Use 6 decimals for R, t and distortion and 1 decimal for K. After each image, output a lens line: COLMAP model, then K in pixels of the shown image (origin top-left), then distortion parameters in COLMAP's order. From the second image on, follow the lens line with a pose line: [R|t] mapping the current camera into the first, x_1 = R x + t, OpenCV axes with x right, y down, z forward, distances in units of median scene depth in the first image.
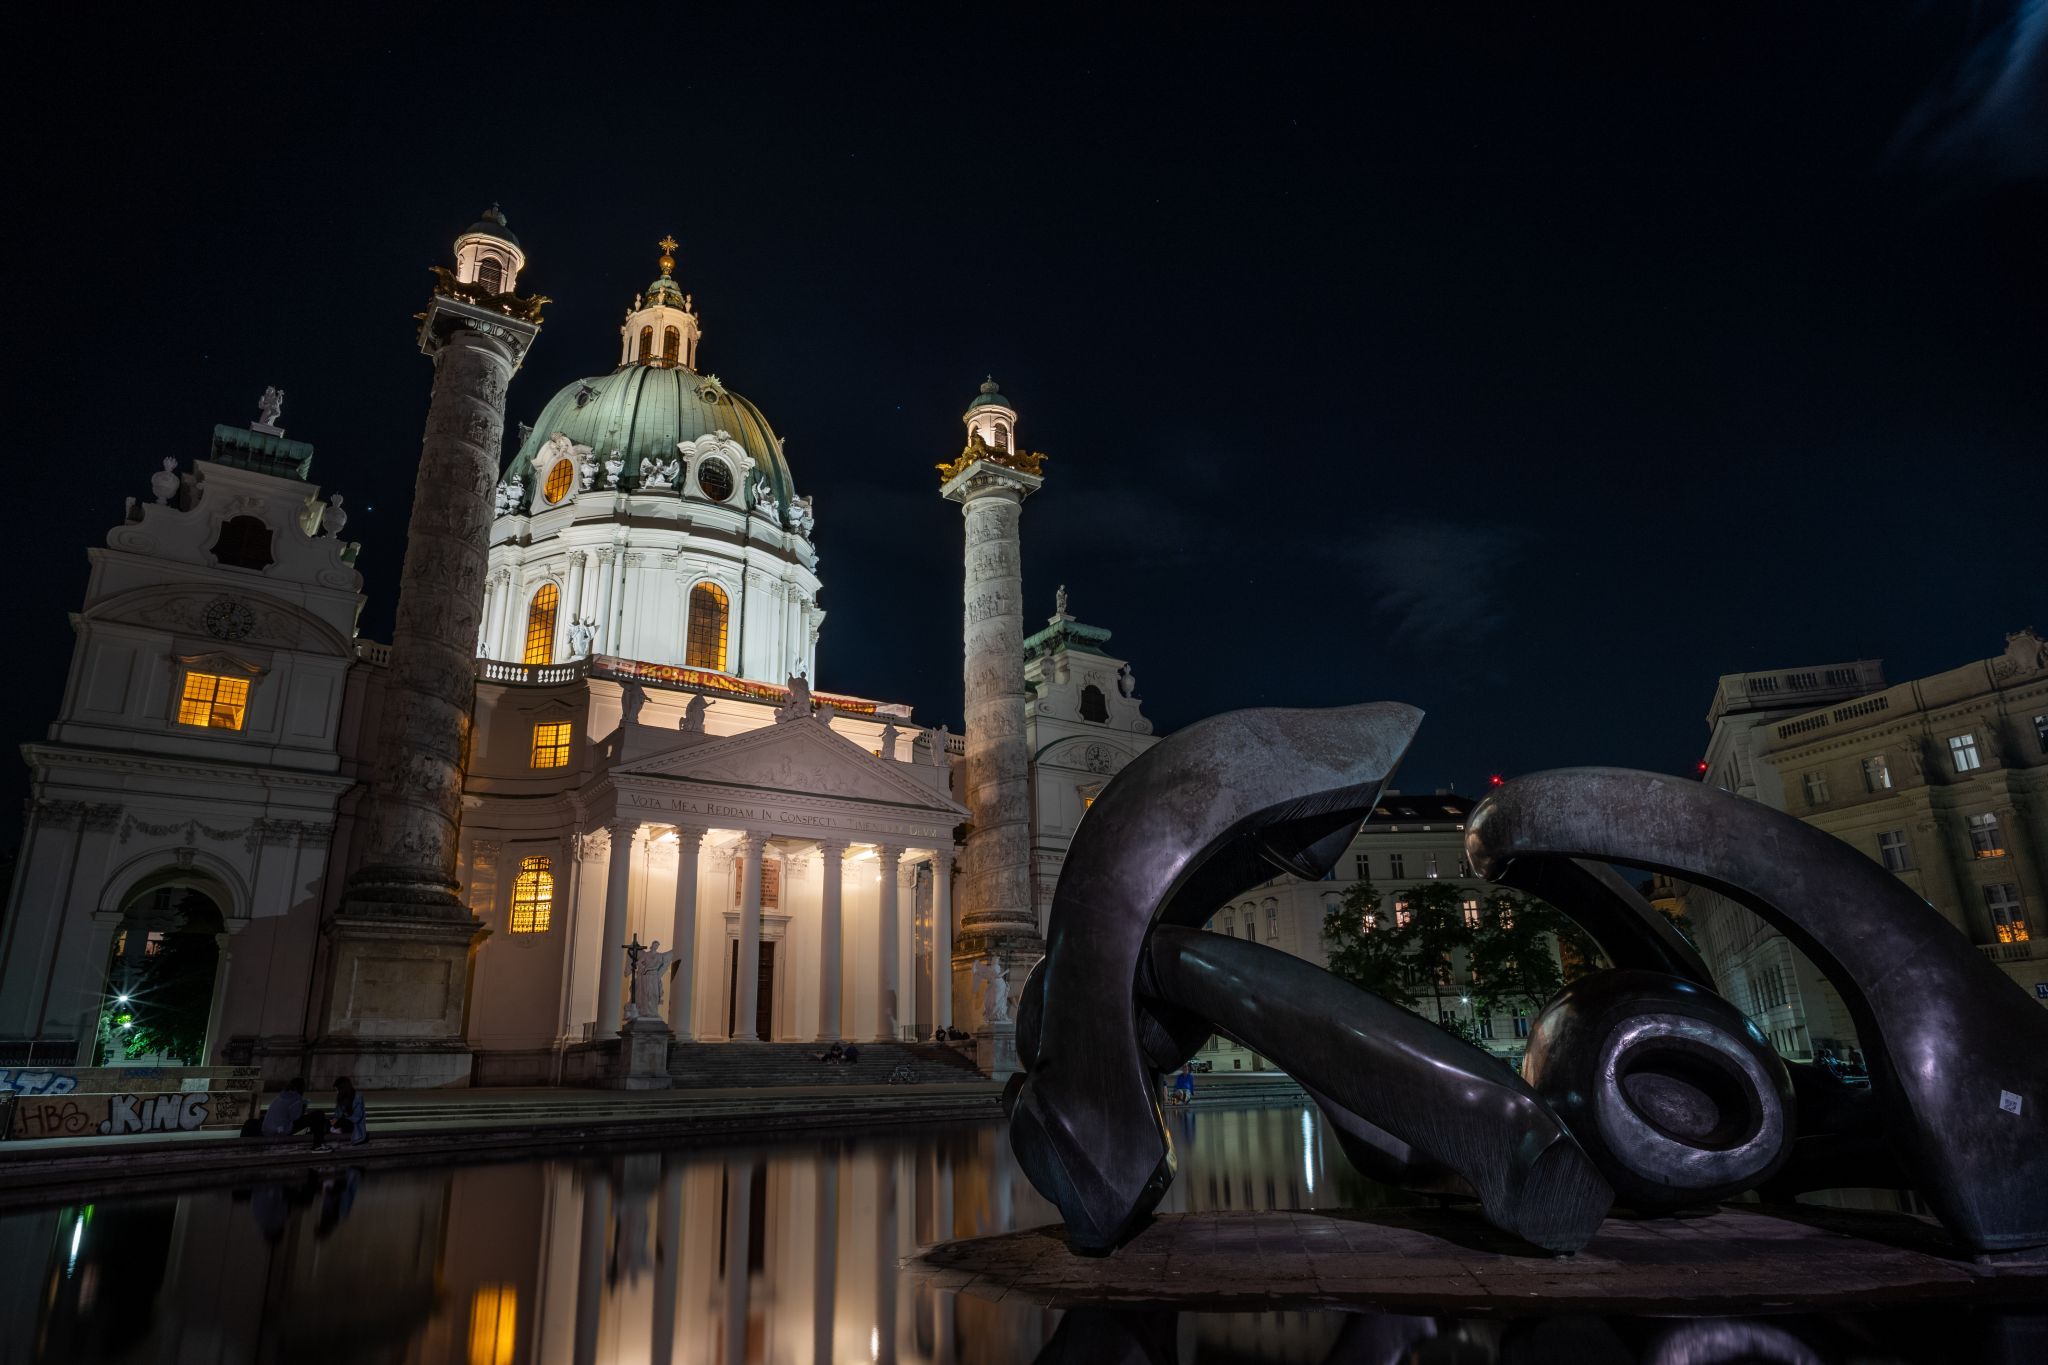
lens RADIAL K [[1248.8, 0, 1019.9], [0, 1248.8, 675.4], [0, 0, 1]] dist [-0.051134, 0.039944]
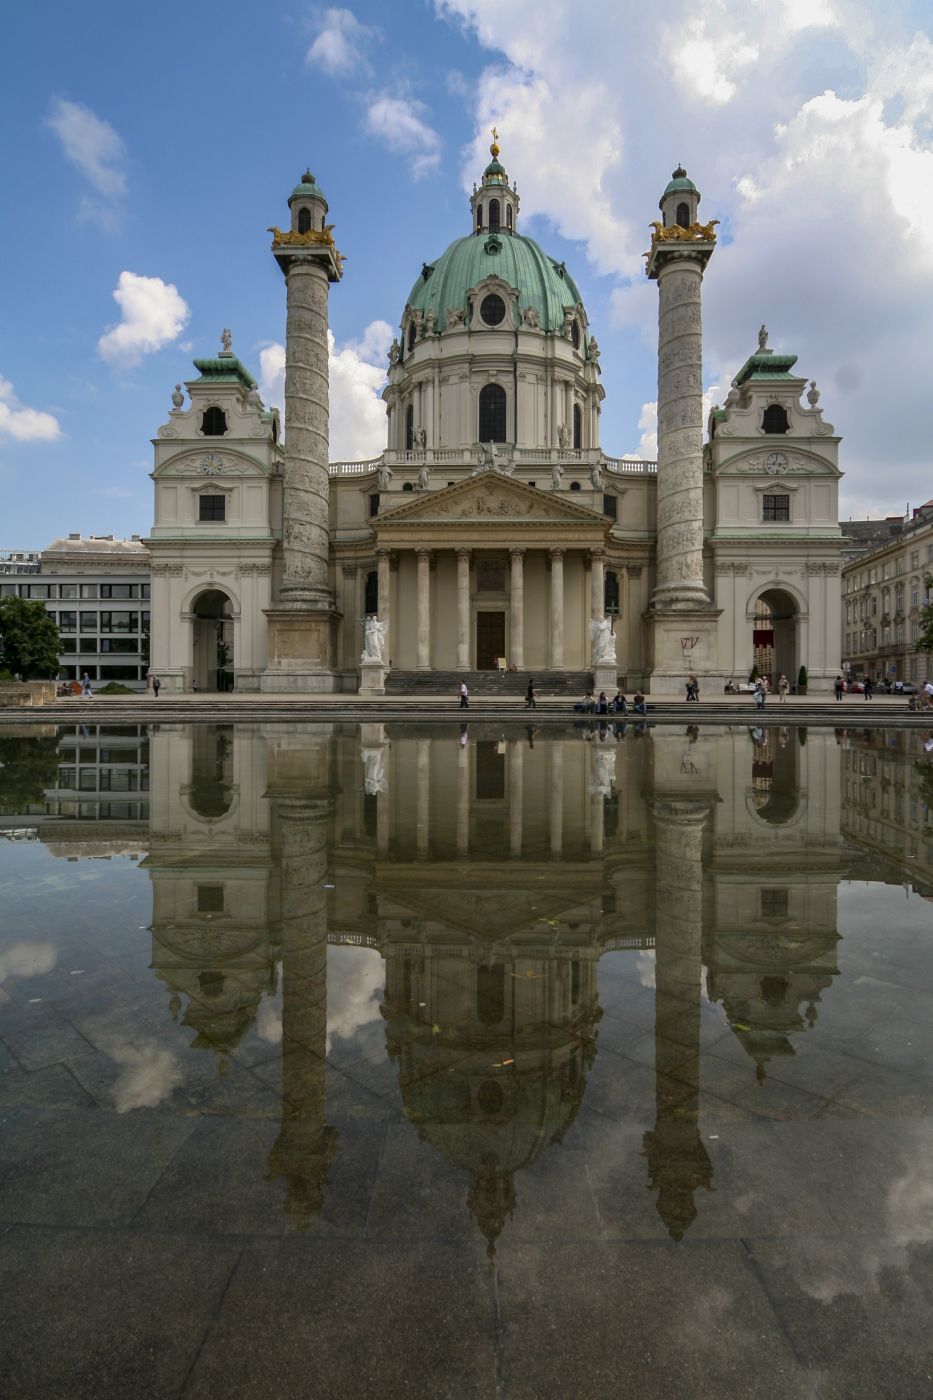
lens RADIAL K [[816.3, 0, 472.8], [0, 816.3, 691.5], [0, 0, 1]] dist [-0.003998, -0.000389]
pose [[0.802774, 0.023843, -0.595807, 0.419970], [0.164297, 0.951678, 0.259454, 0.026049], [0.573202, -0.306172, 0.760064, 0.118141]]
